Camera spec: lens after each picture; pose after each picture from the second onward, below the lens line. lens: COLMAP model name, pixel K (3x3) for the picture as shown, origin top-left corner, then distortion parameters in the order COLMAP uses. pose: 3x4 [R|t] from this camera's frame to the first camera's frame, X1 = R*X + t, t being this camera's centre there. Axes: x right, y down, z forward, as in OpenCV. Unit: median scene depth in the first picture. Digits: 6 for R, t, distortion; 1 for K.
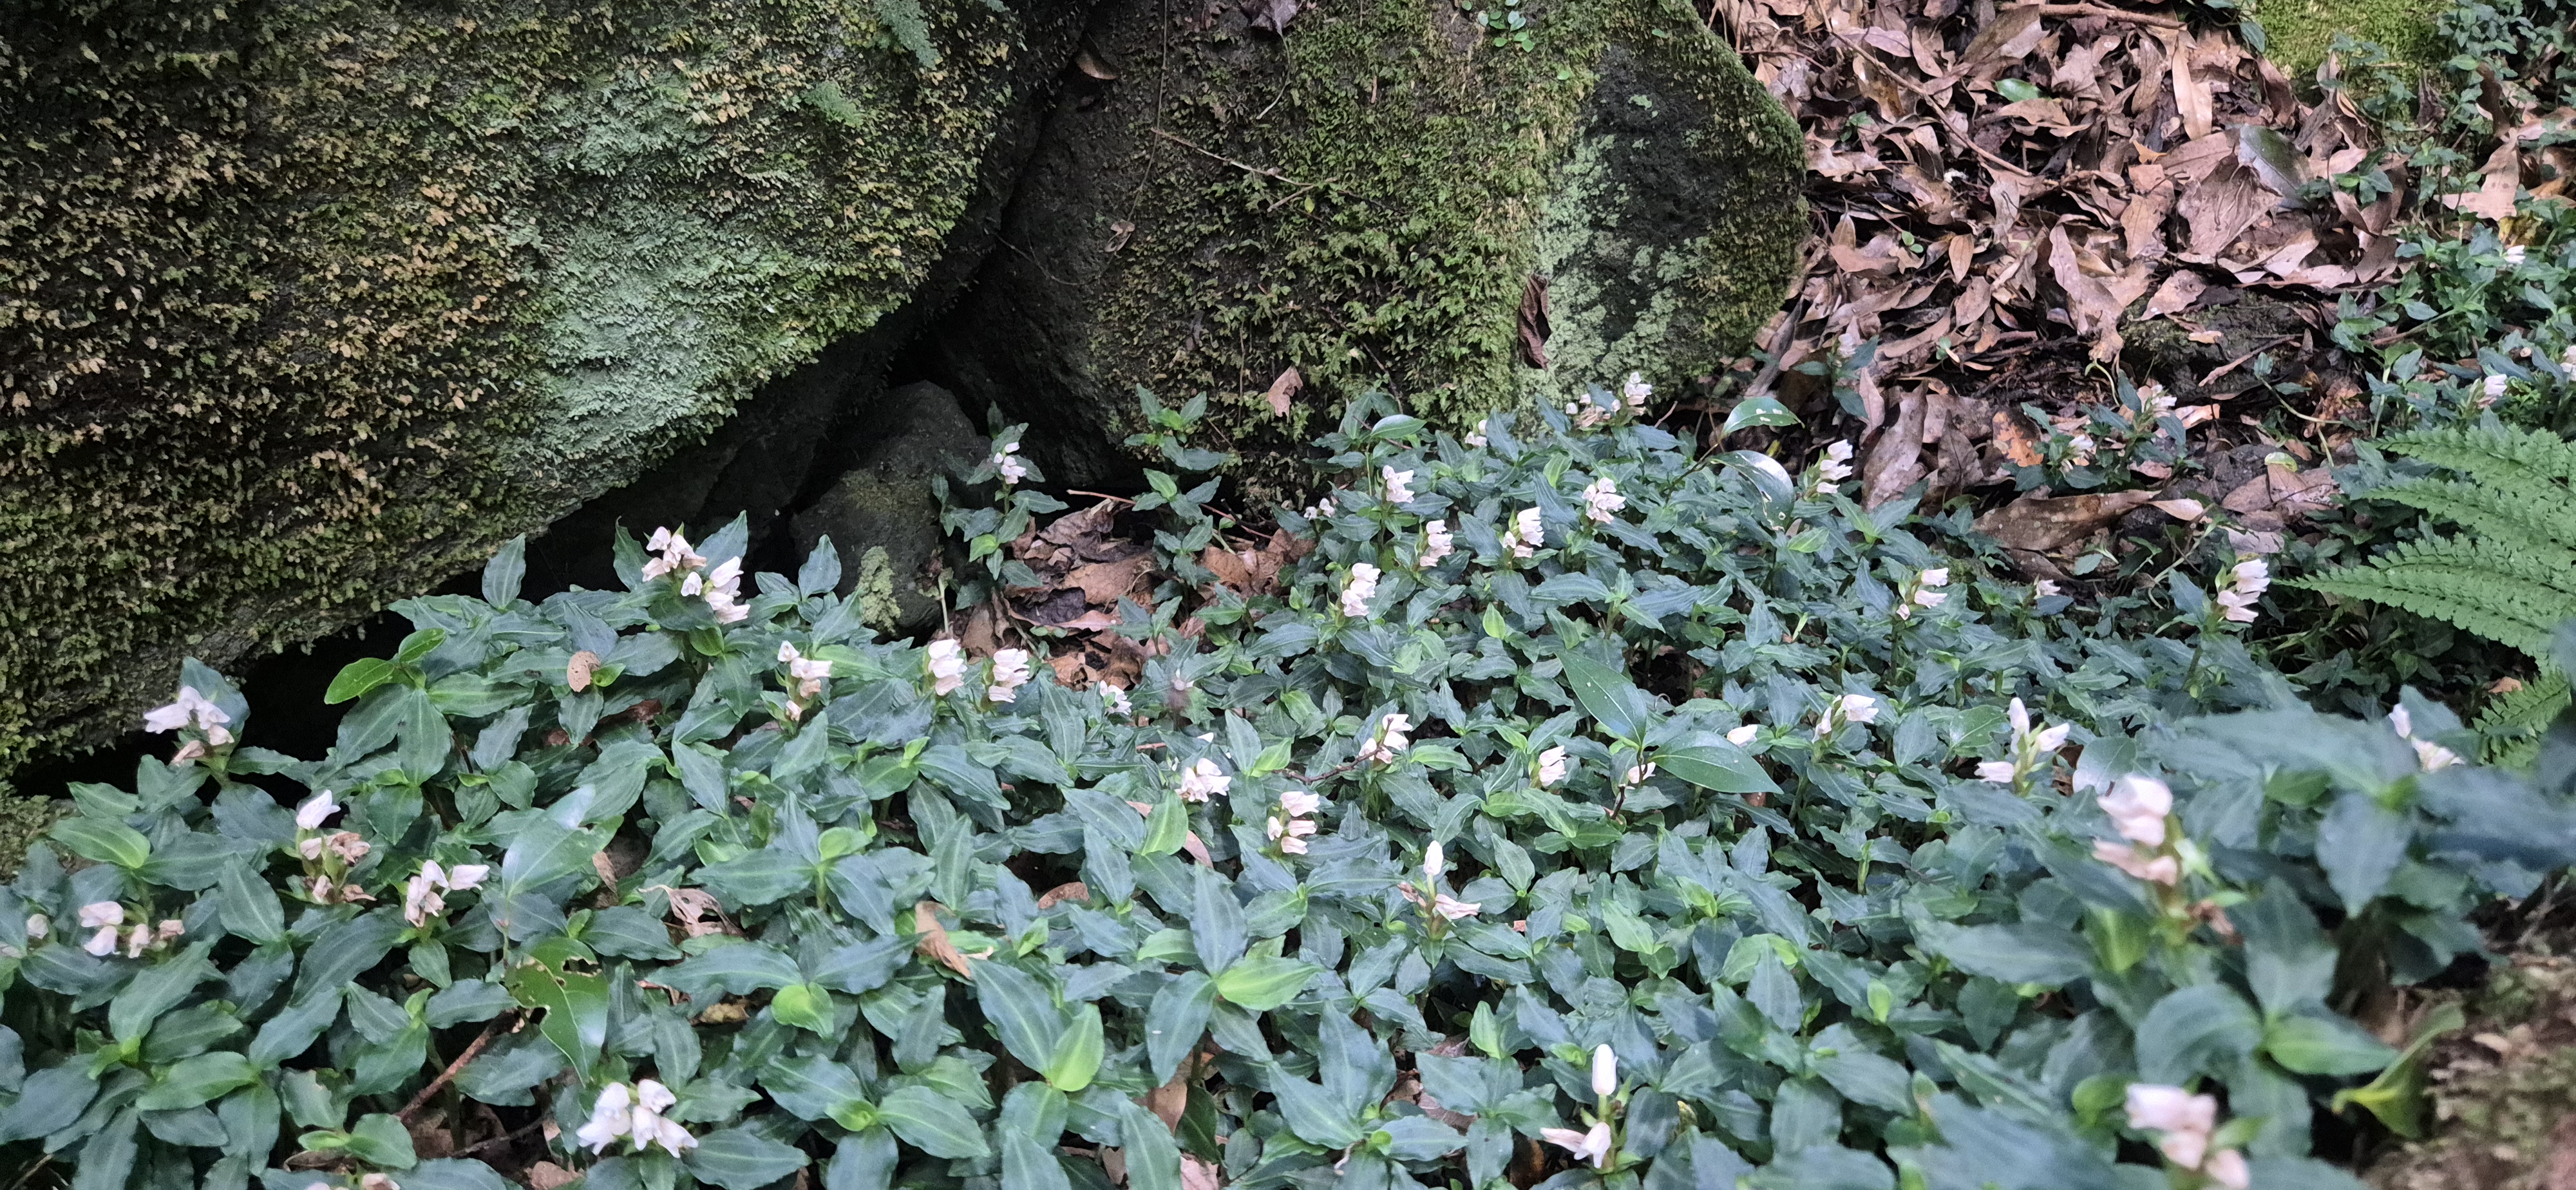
lens RADIAL K [[1713.7, 0, 1319.6], [0, 1713.7, 760.9], [0, 0, 1]] dist [0.042375, -0.050503]
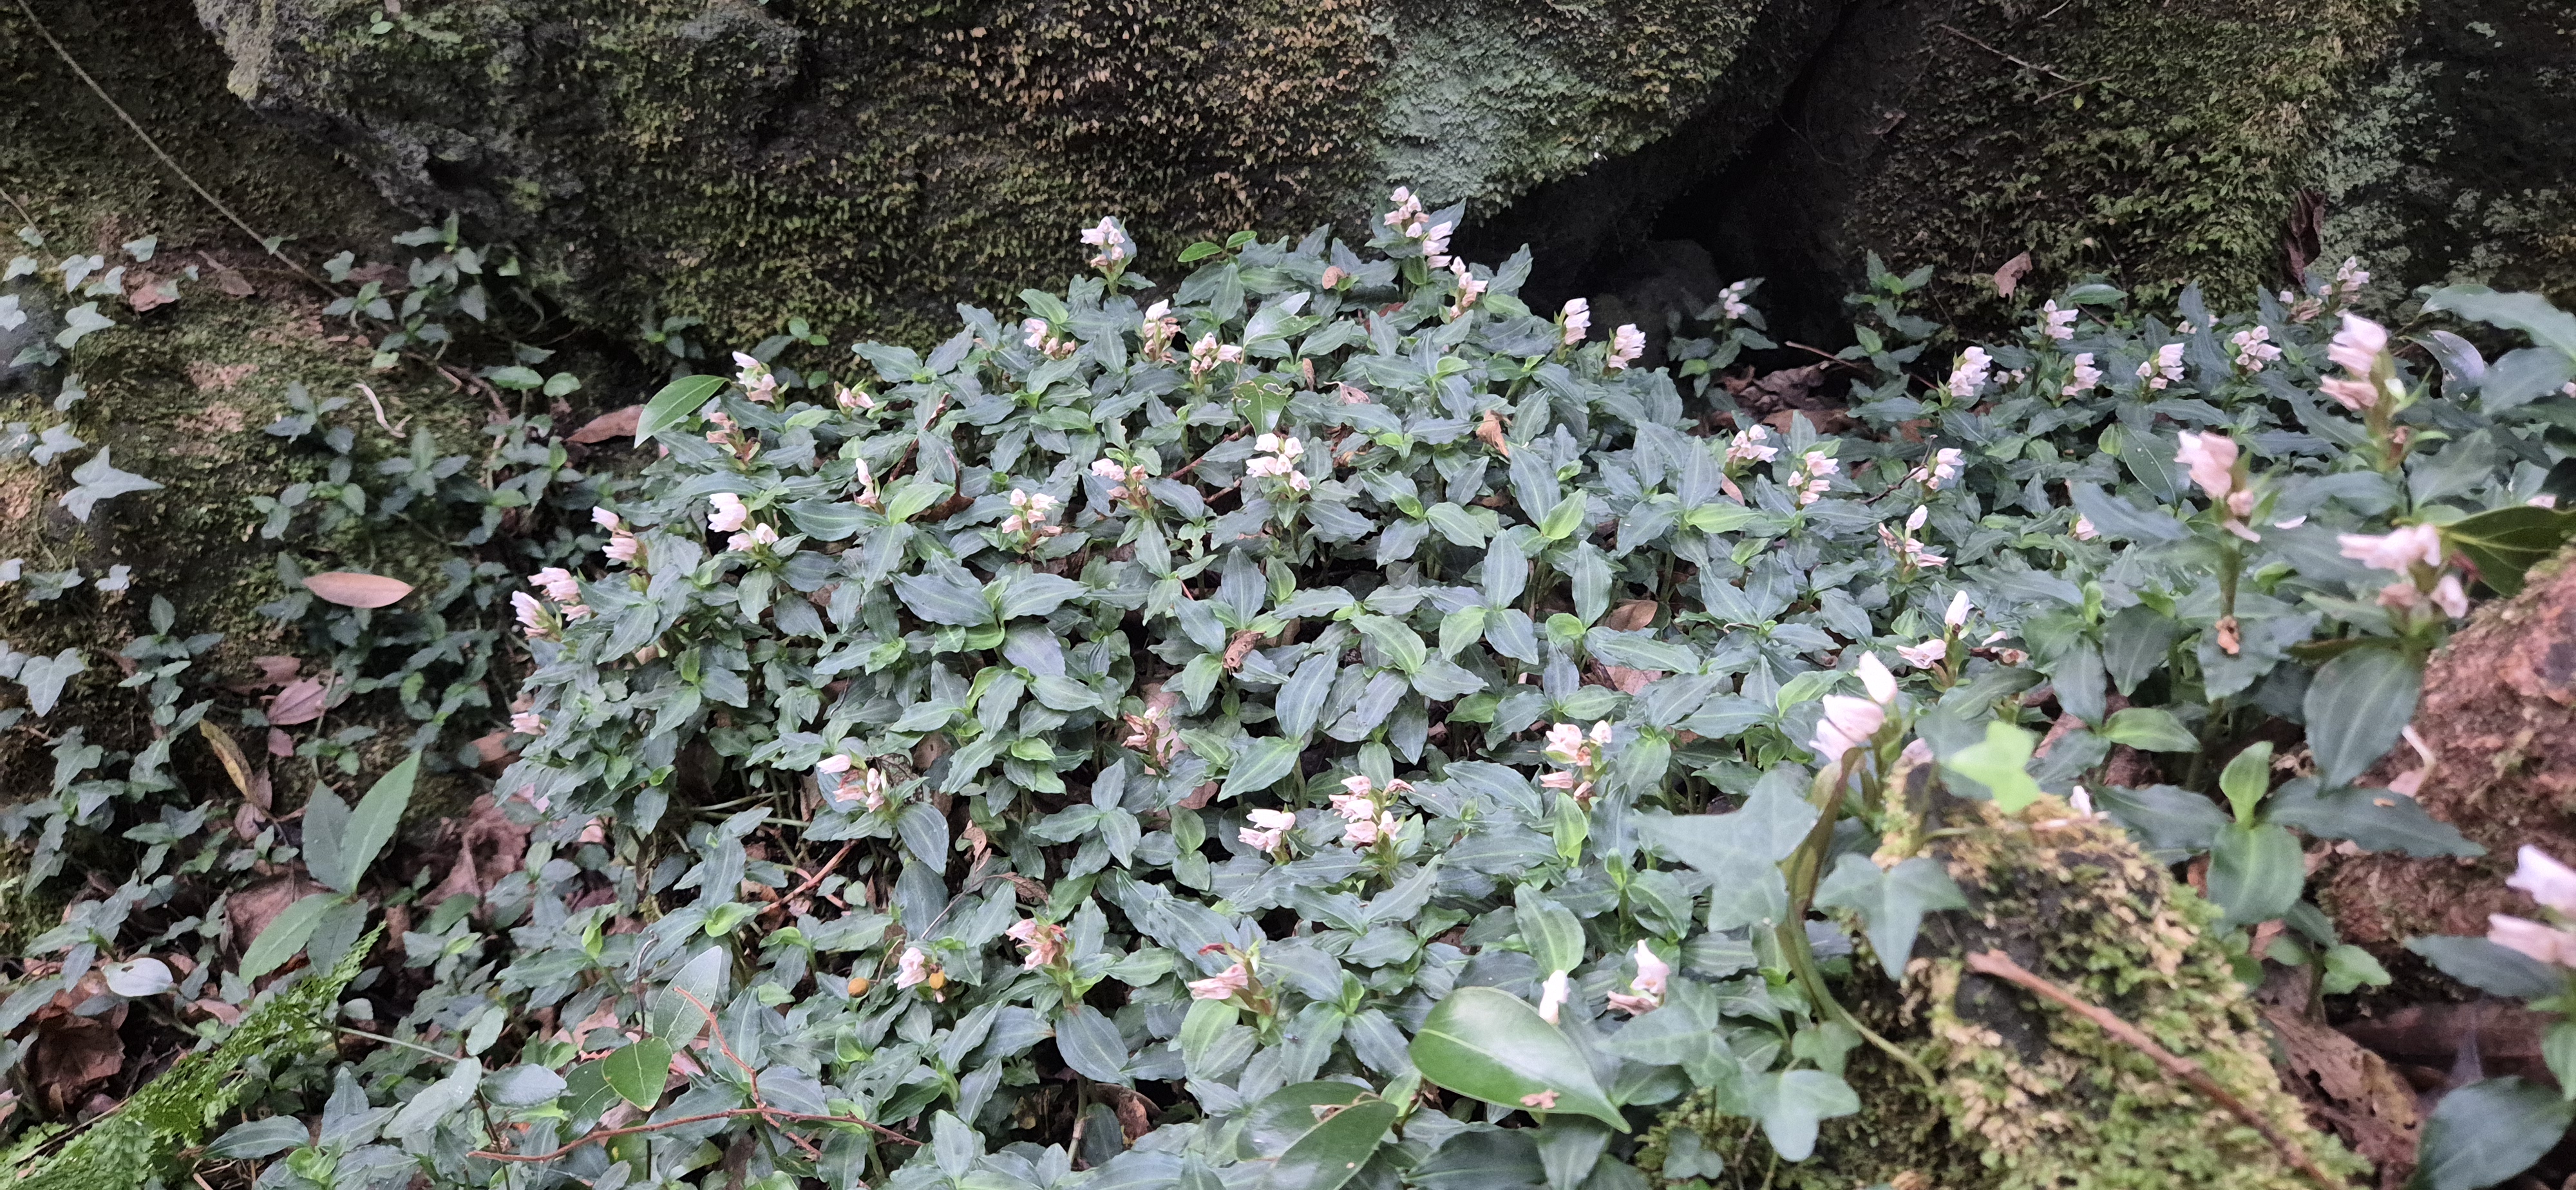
lens RADIAL K [[1713.7, 0, 1319.6], [0, 1713.7, 760.9], [0, 0, 1]] dist [0.042375, -0.050503]
pose [[0.879422, 0.217236, -0.423587, 0.159048], [-0.220816, 0.974441, 0.041299, 0.171075], [0.421732, 0.057216, 0.904913, -0.178068]]
